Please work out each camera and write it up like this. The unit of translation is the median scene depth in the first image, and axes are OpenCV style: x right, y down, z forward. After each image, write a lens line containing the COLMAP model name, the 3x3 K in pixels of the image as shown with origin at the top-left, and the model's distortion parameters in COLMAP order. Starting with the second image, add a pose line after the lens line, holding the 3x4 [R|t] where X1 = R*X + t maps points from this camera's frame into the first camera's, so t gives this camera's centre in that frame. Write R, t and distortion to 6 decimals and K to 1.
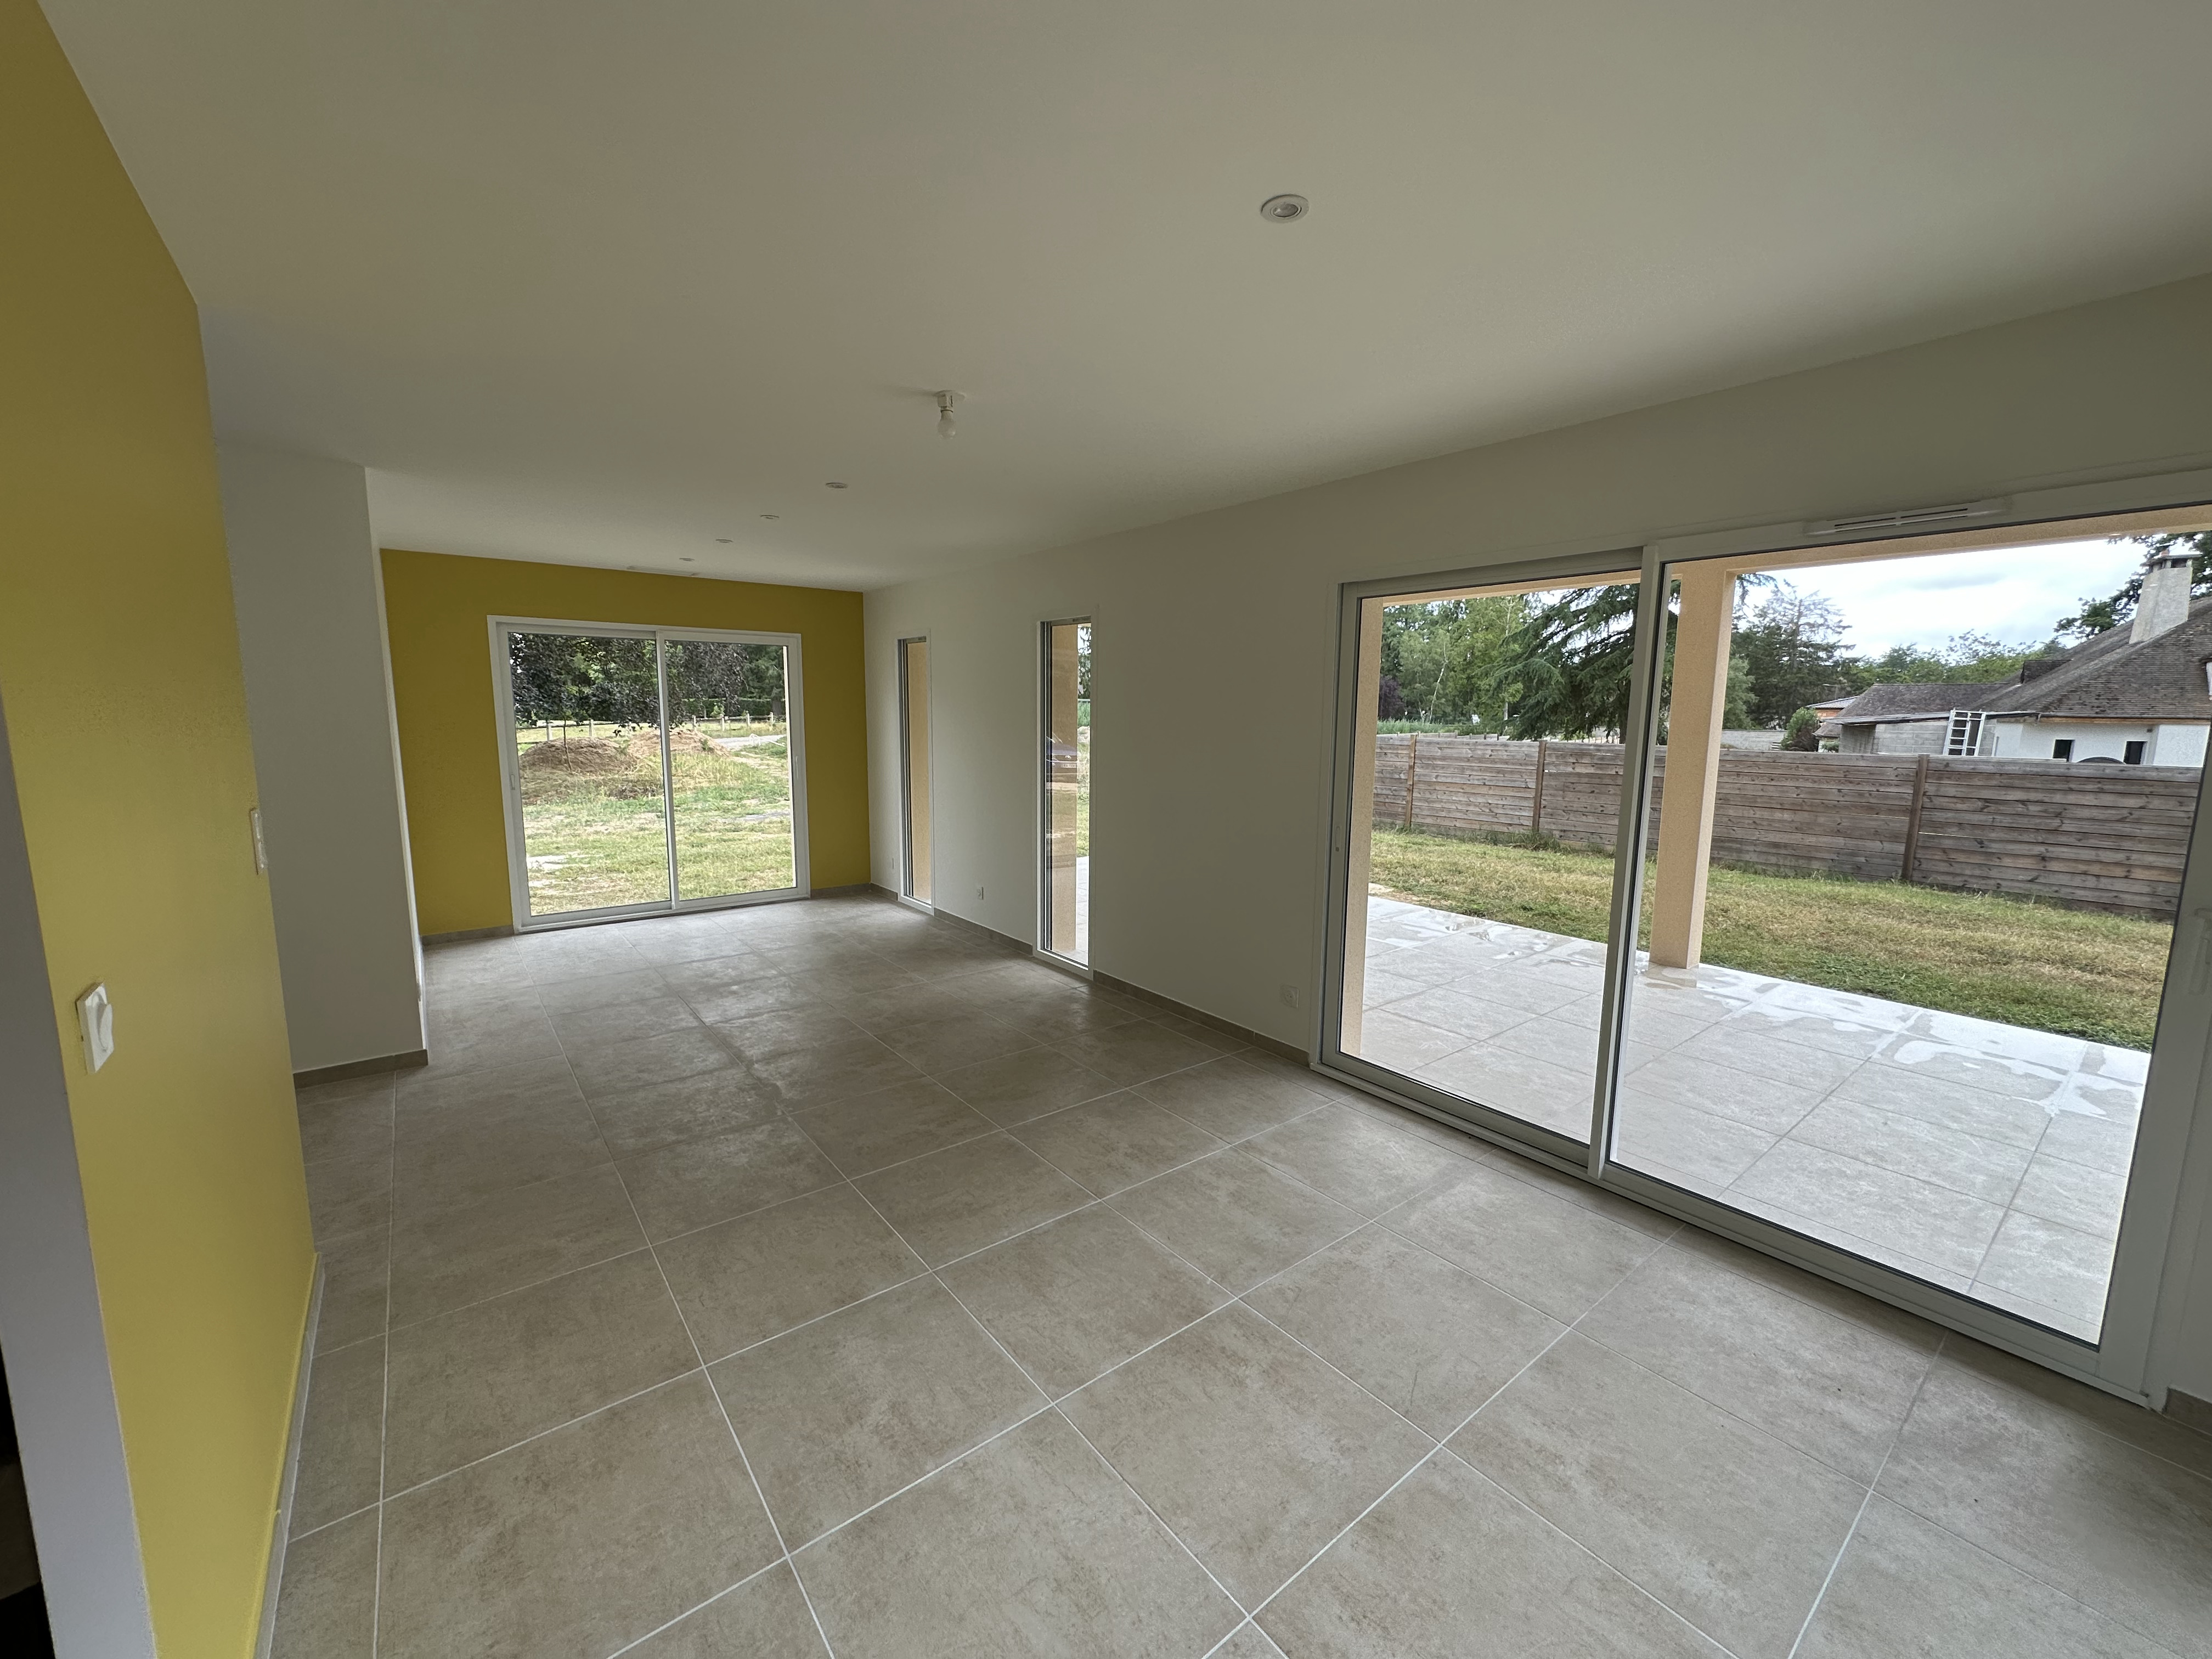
lens RADIAL K [[886.4, 0, 1073.5], [0, 886.4, 849.6], [0, 0, 1]] dist [-0.001797, -0.000234]
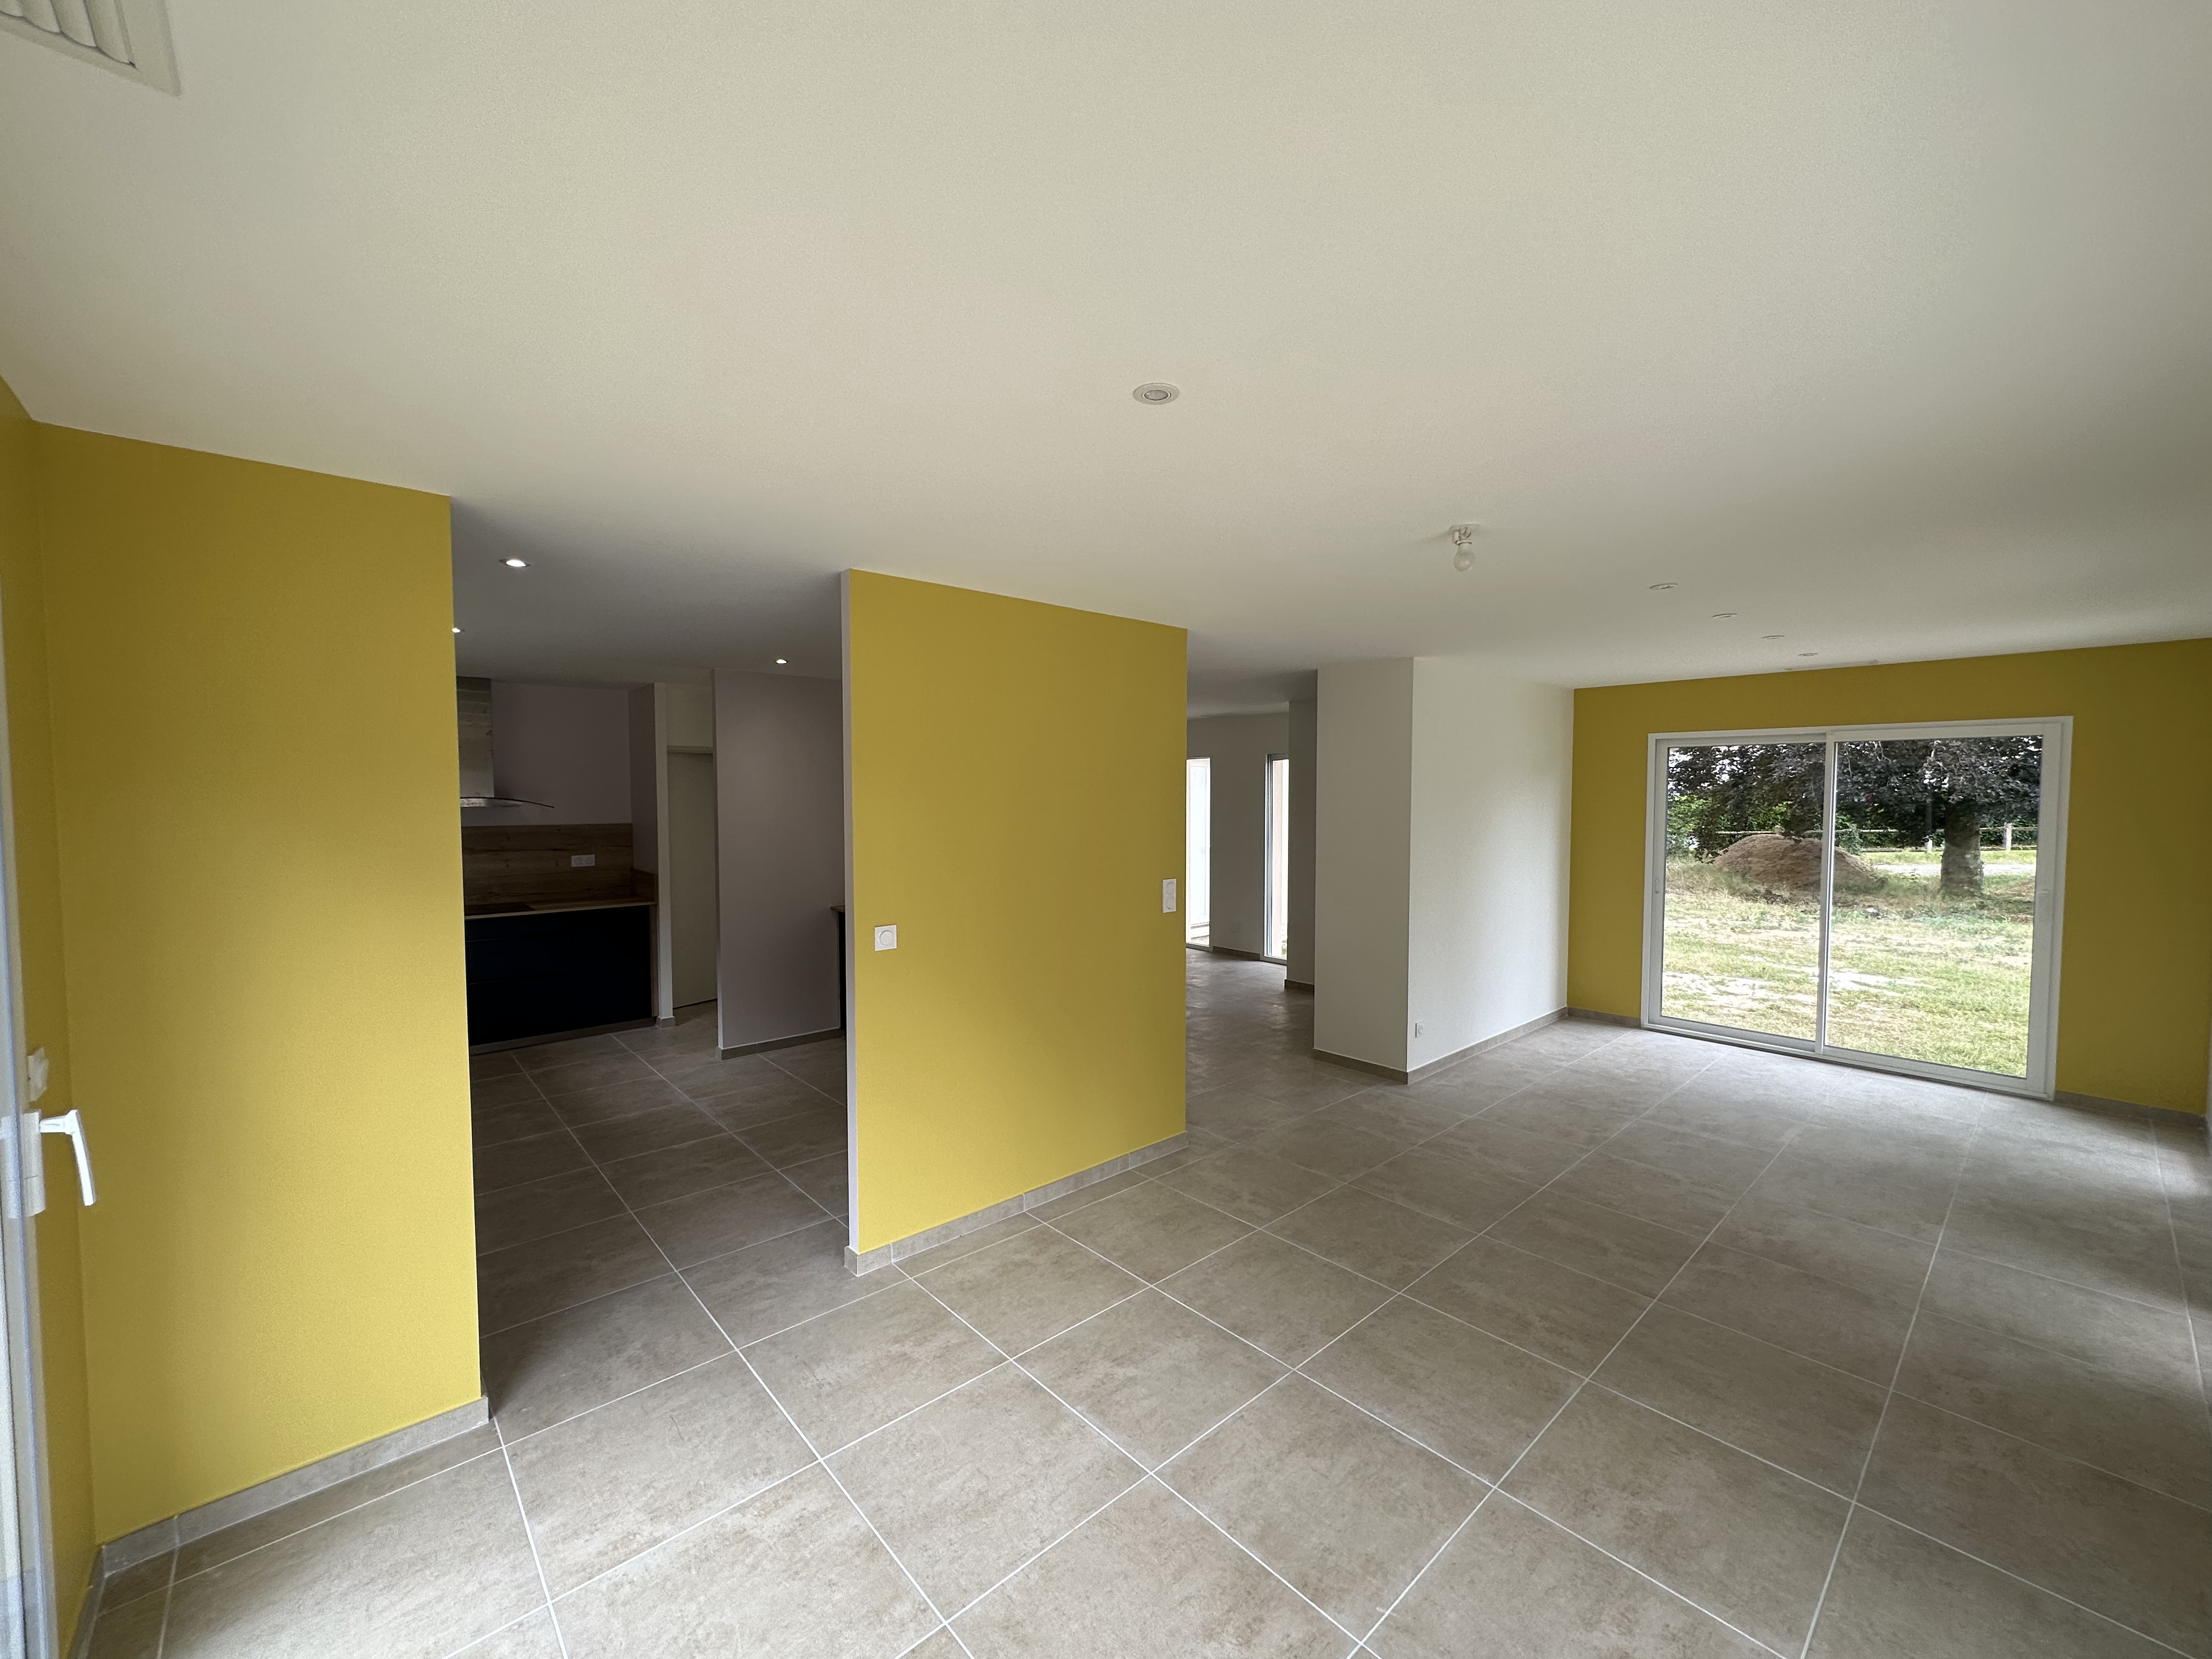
lens RADIAL K [[886.4, 0, 1109.0], [0, 886.4, 831.2], [0, 0, 1]] dist [-0.001797, -0.000234]
pose [[0.080501, 0.035831, -0.996110, 0.354009], [-0.155753, 0.987530, 0.022935, -0.060367], [0.984510, 0.153301, 0.085078, 0.250116]]
